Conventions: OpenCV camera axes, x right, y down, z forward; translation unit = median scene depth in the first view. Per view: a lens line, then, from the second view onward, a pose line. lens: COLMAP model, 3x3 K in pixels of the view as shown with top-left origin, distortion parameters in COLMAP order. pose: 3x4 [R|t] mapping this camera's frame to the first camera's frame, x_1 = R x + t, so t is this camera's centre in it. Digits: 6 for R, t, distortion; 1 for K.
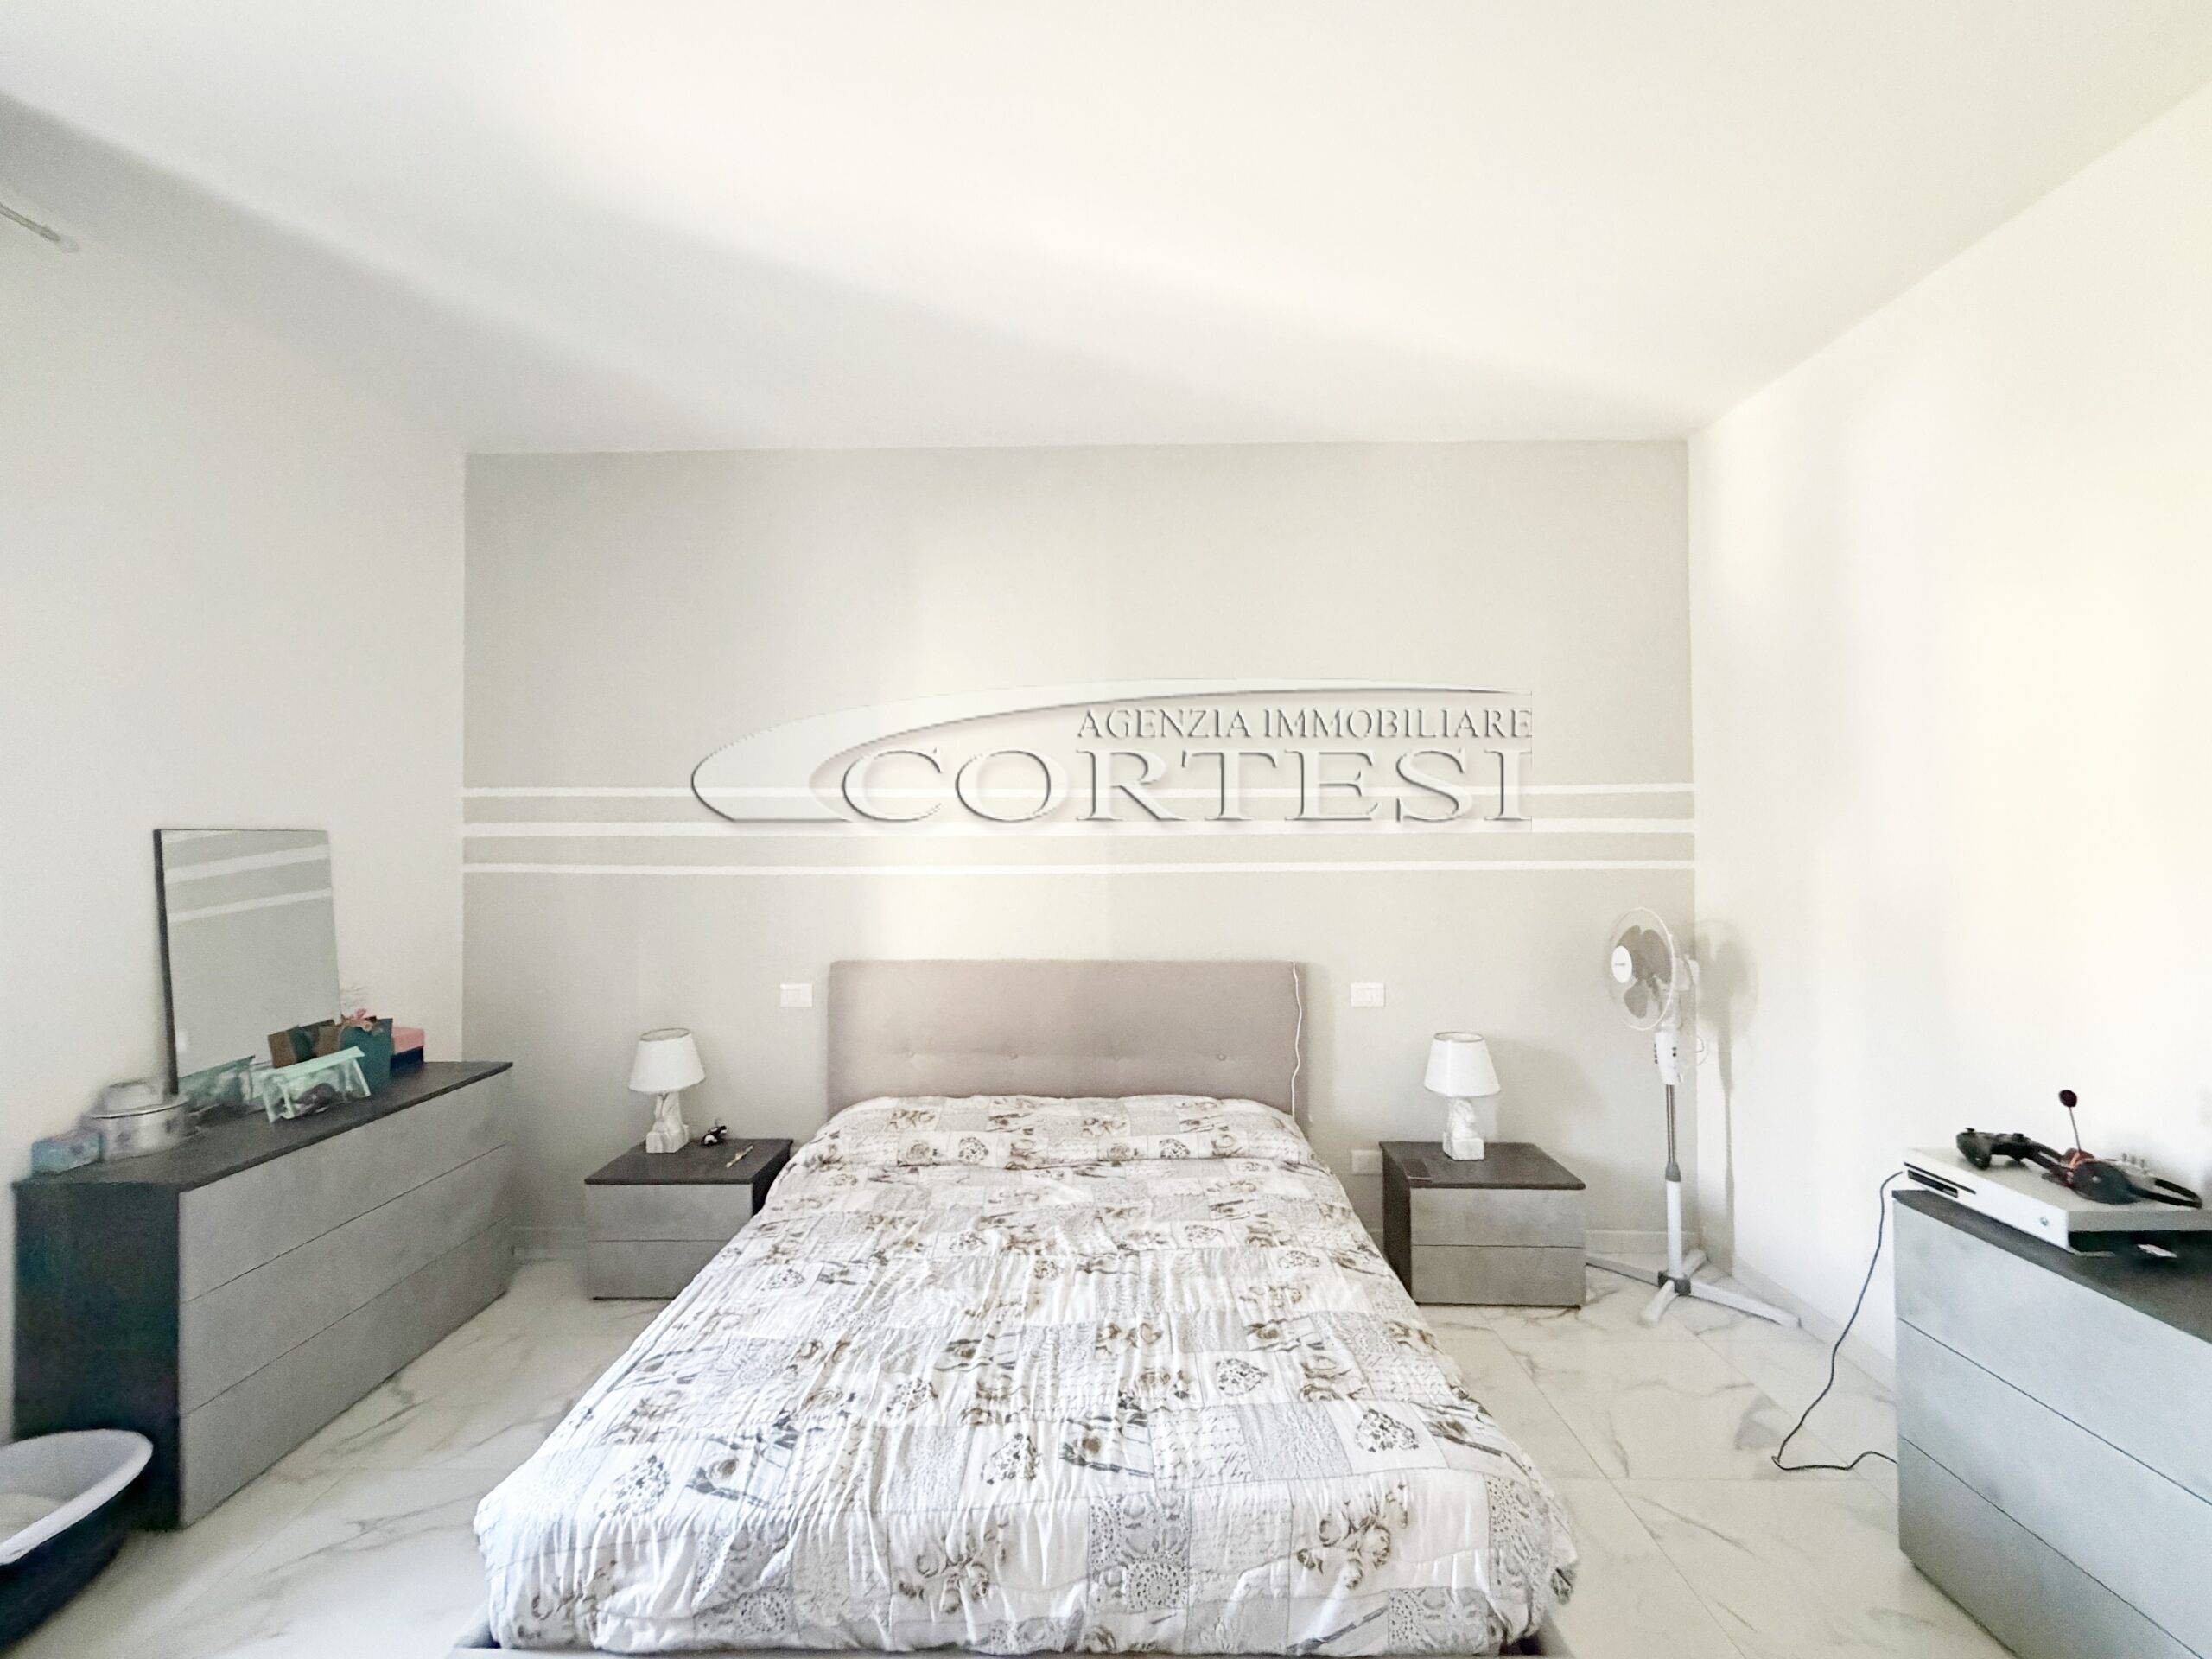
lens RADIAL K [[924.8, 0, 1102.7], [0, 924.8, 831.0], [0, 0, 1]] dist [-0.000296, 0.000237]
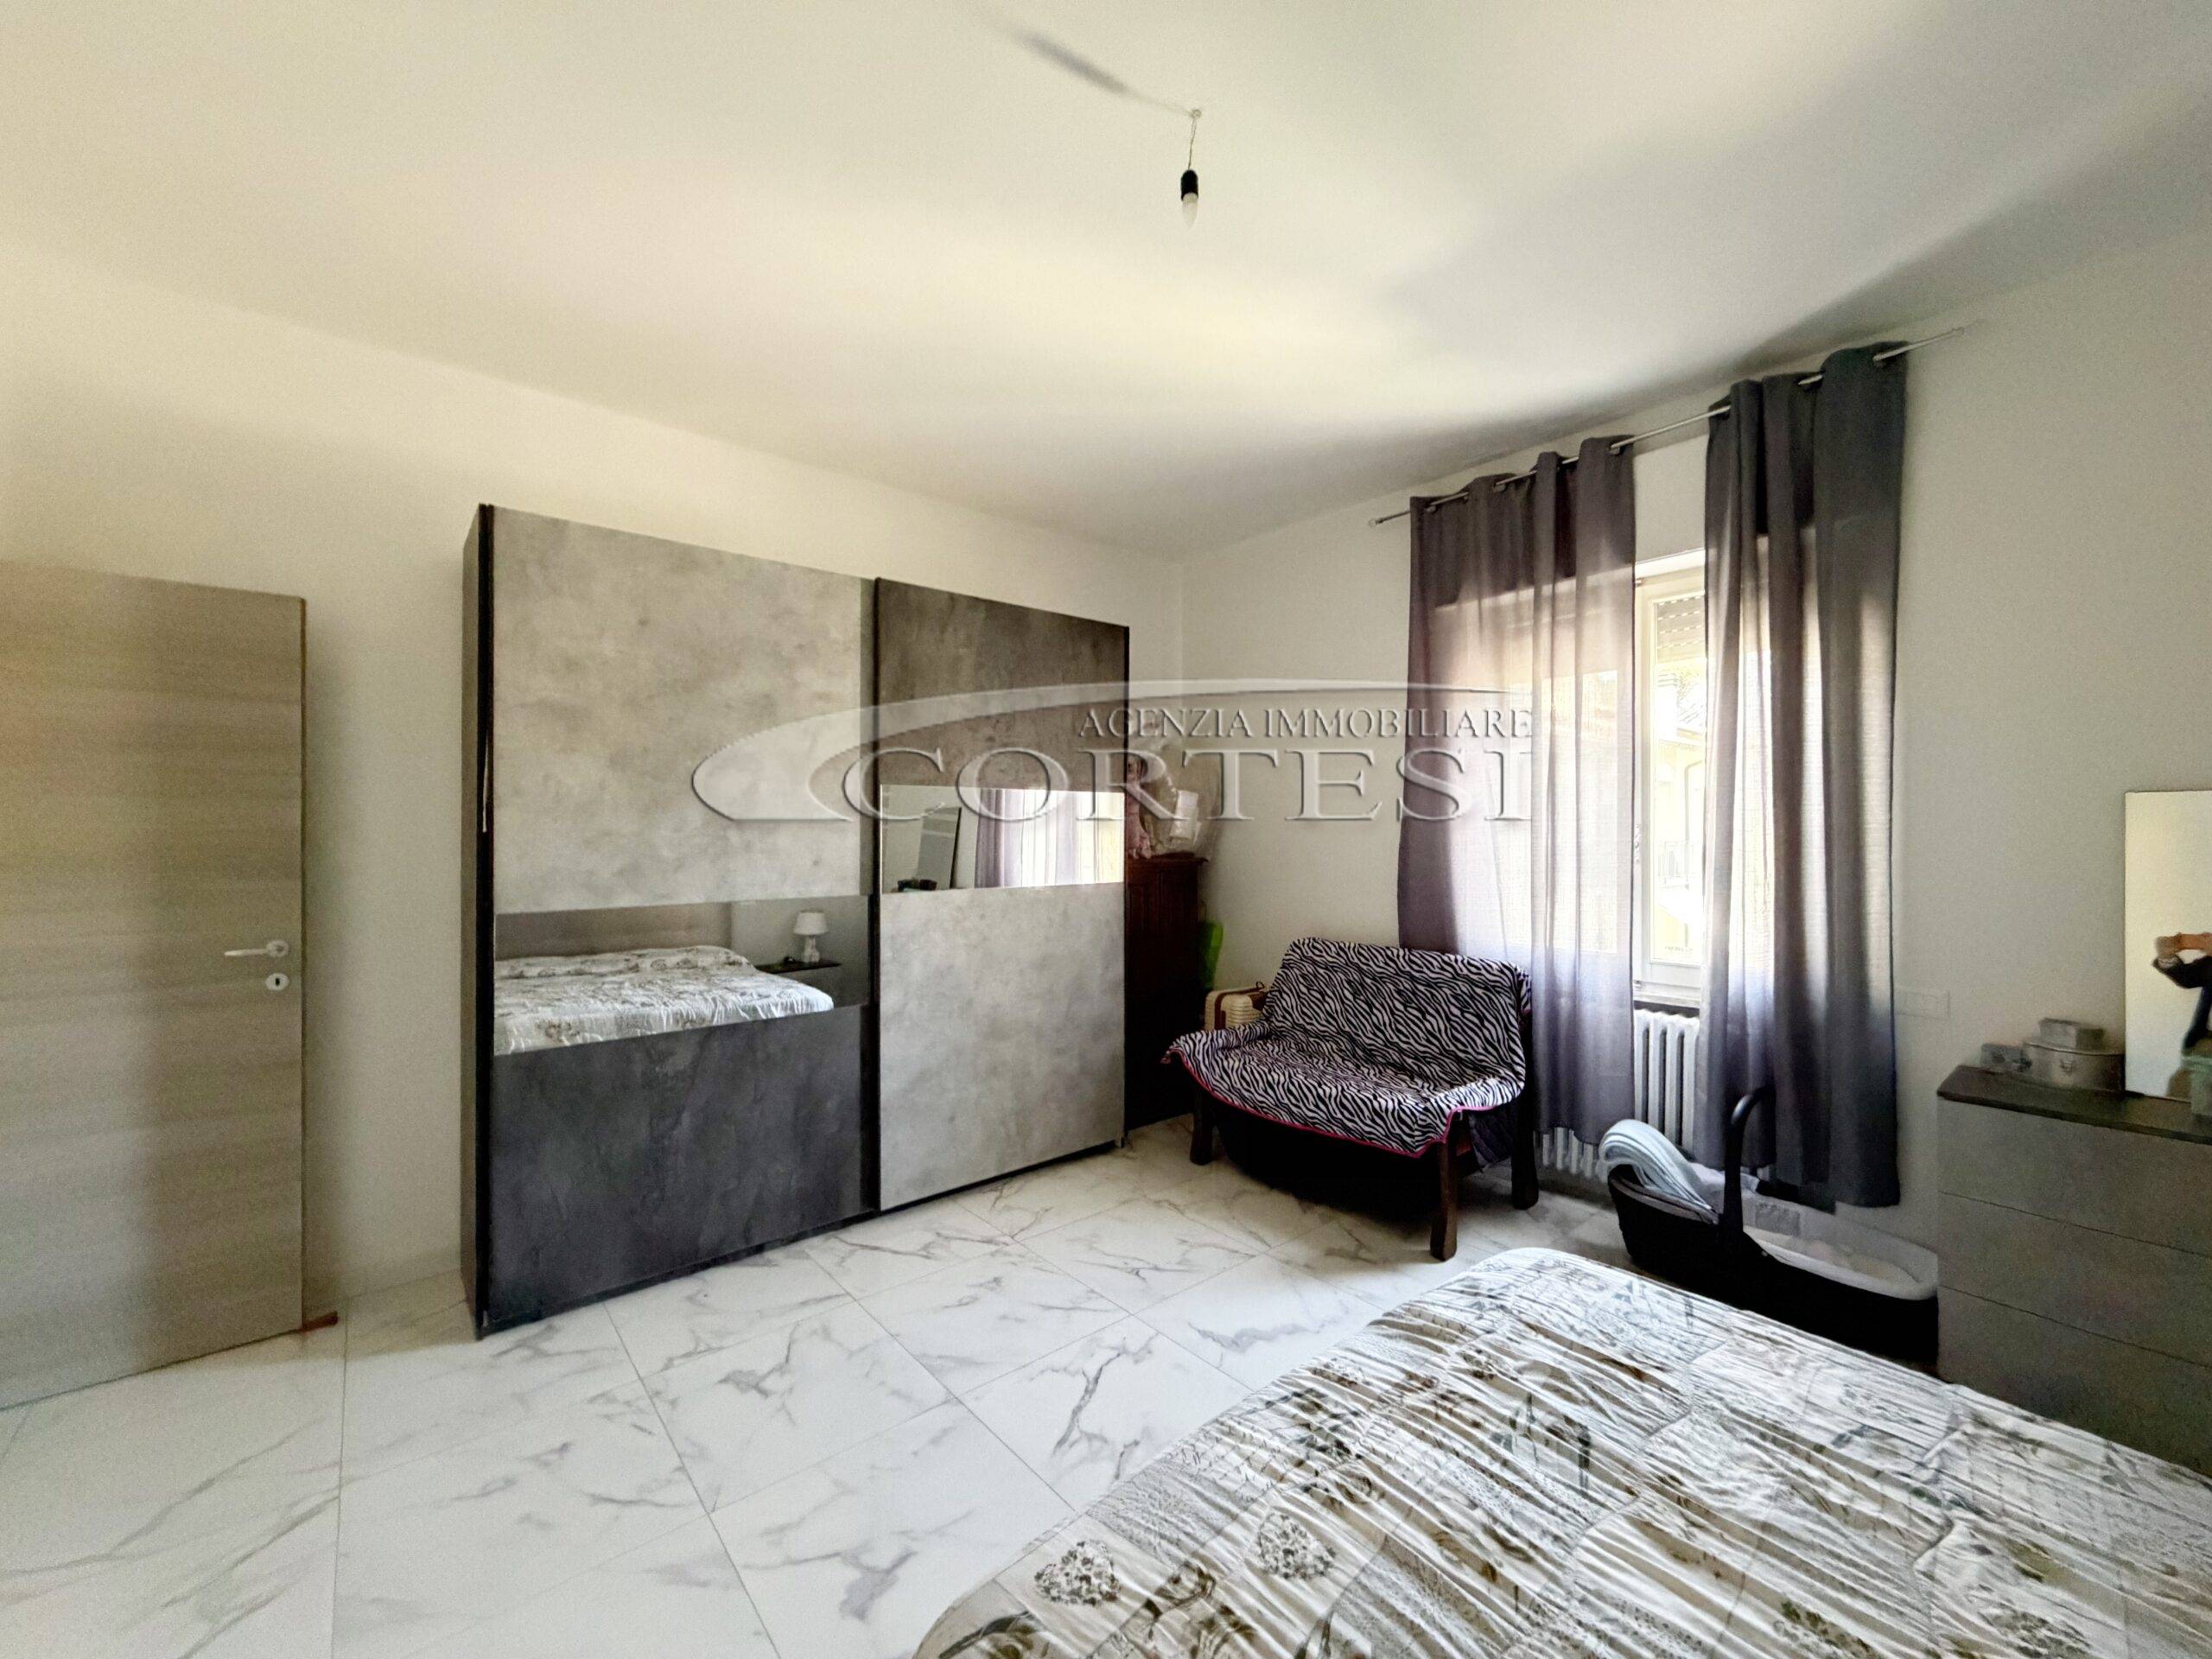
lens RADIAL K [[878.6, 0, 1101.5], [0, 878.6, 831.2], [0, 0, 1]] dist [-0.001846, 0.000728]
pose [[-0.759854, 0.004050, -0.650081, 0.489311], [0.006250, 0.999980, -0.001076, 0.037147], [0.650064, -0.004881, -0.759864, 1.014146]]
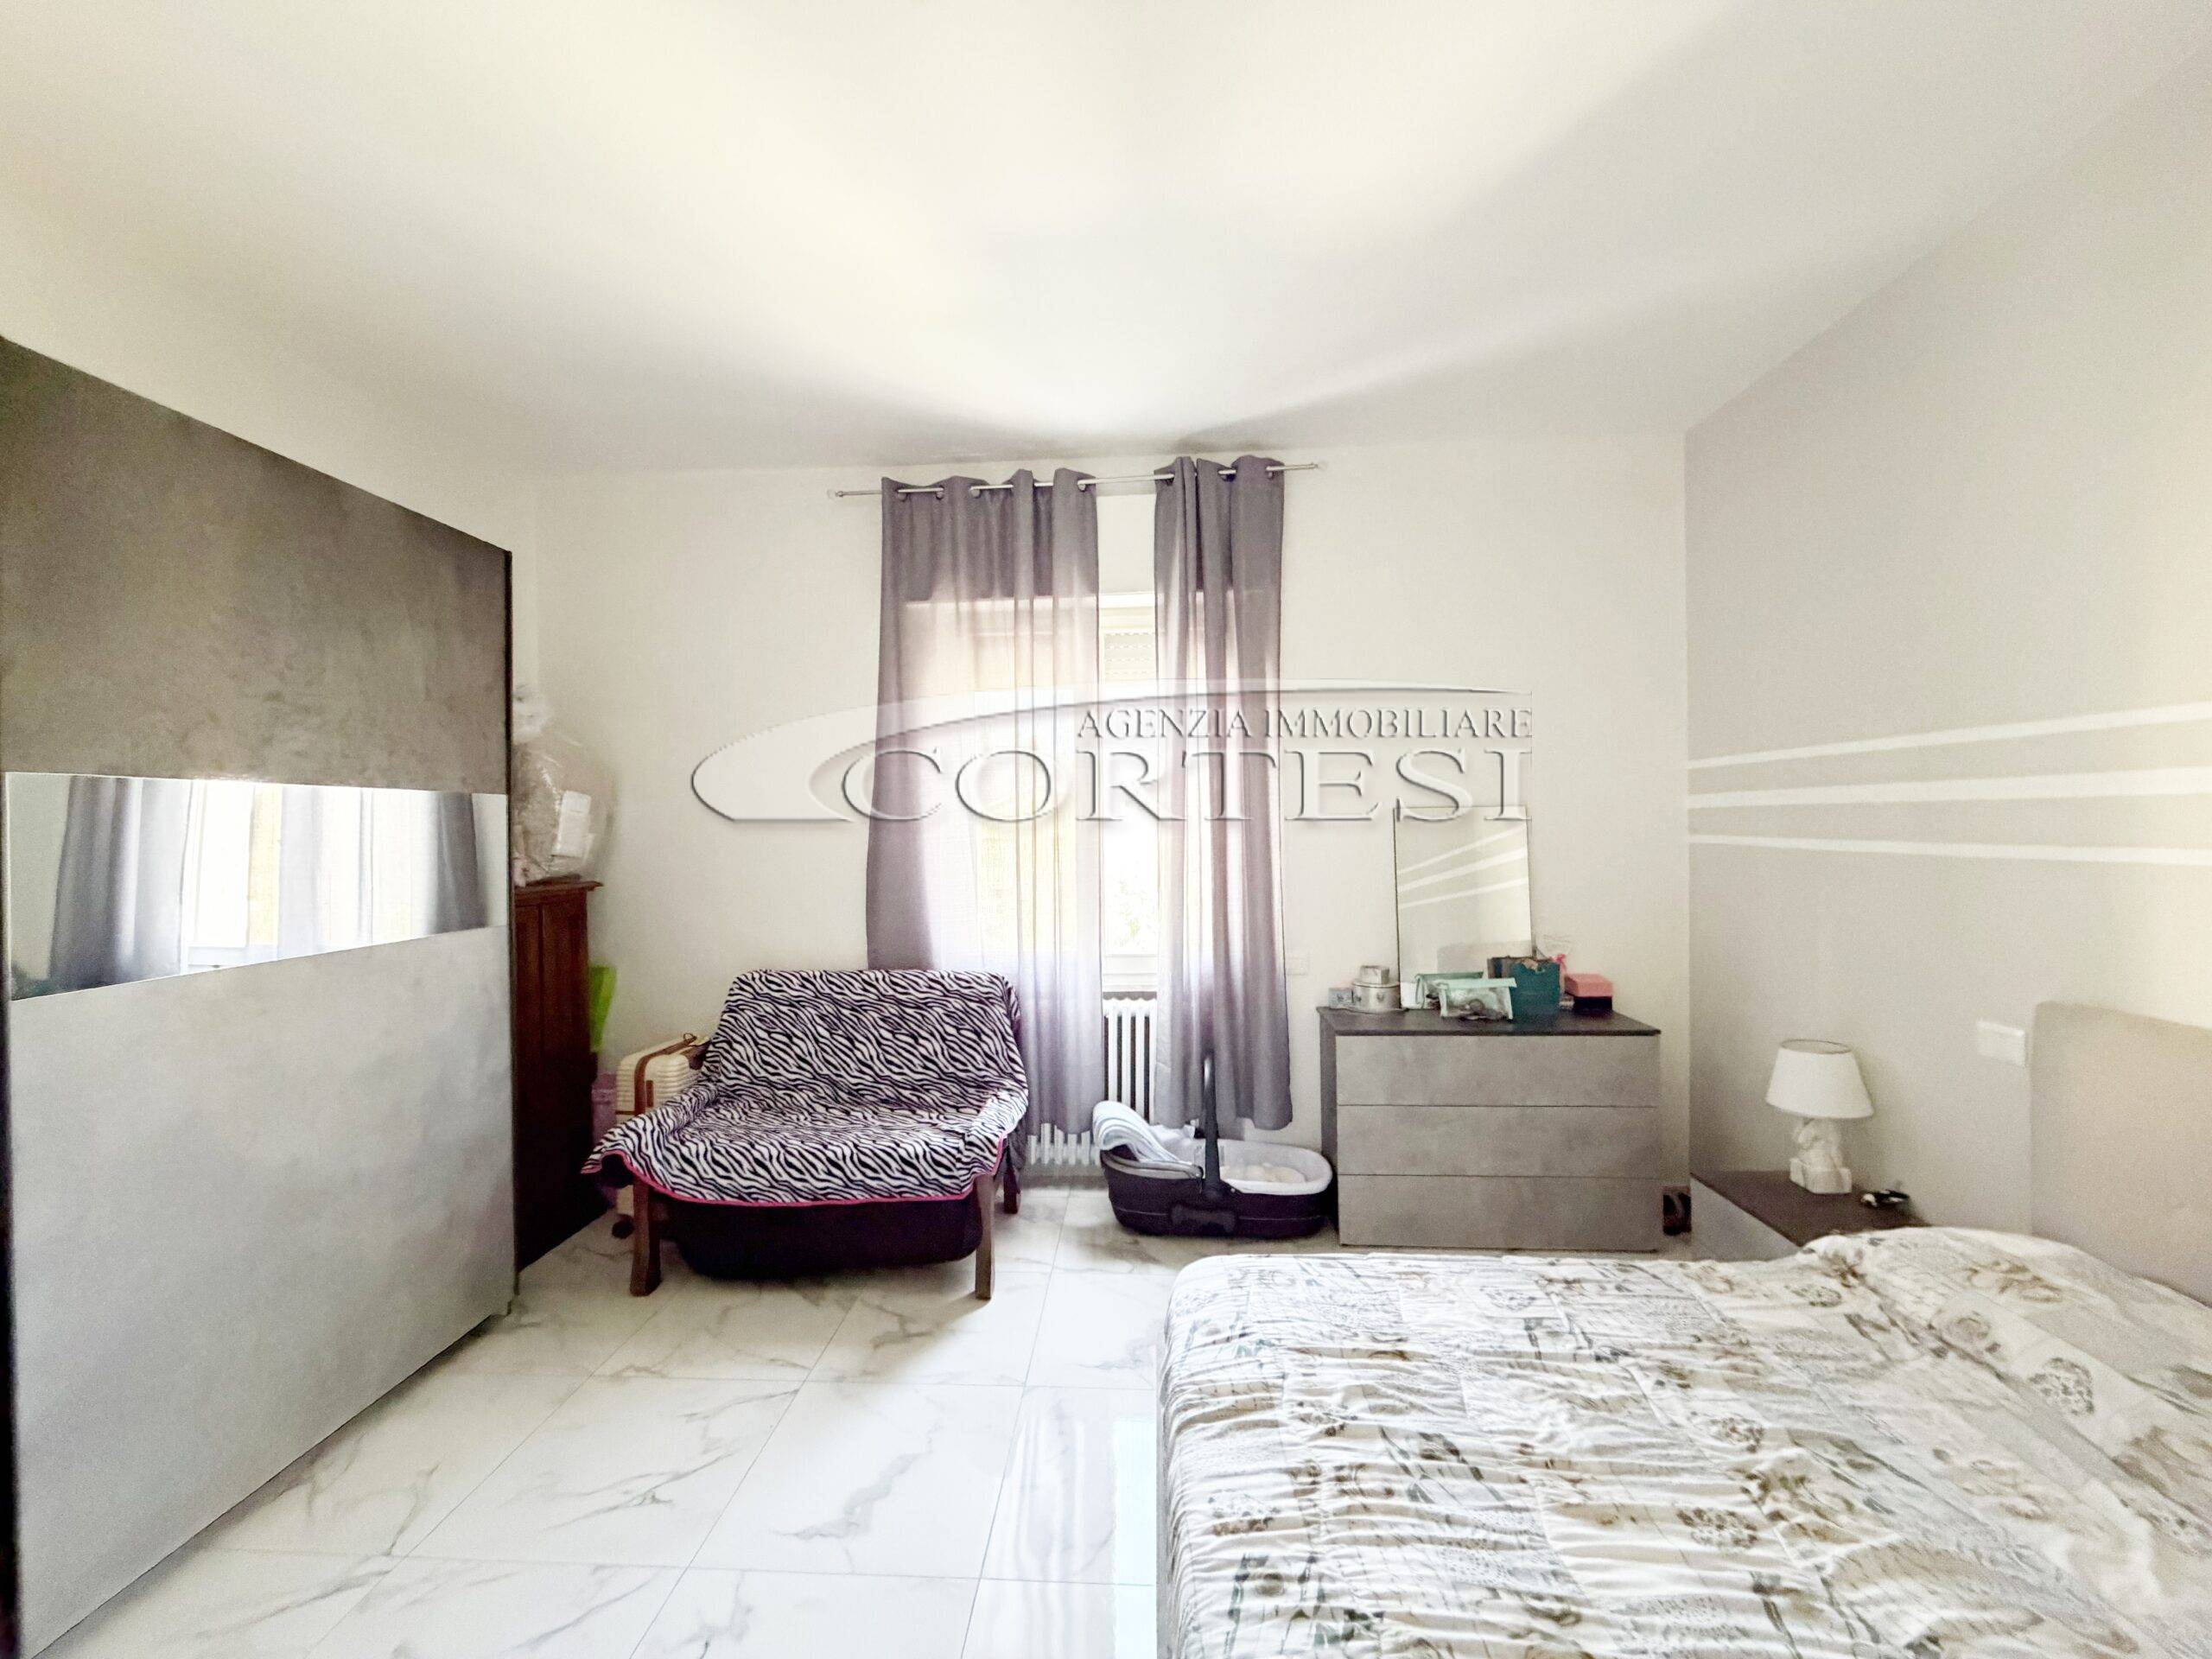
lens RADIAL K [[878.6, 0, 1099.8], [0, 878.6, 829.6], [0, 0, 1]] dist [-0.001846, 0.000728]
pose [[-0.048070, 0.008178, -0.998810, 0.469558], [0.019664, 0.999780, 0.007240, 0.015438], [0.998650, -0.019293, -0.048220, 0.587070]]
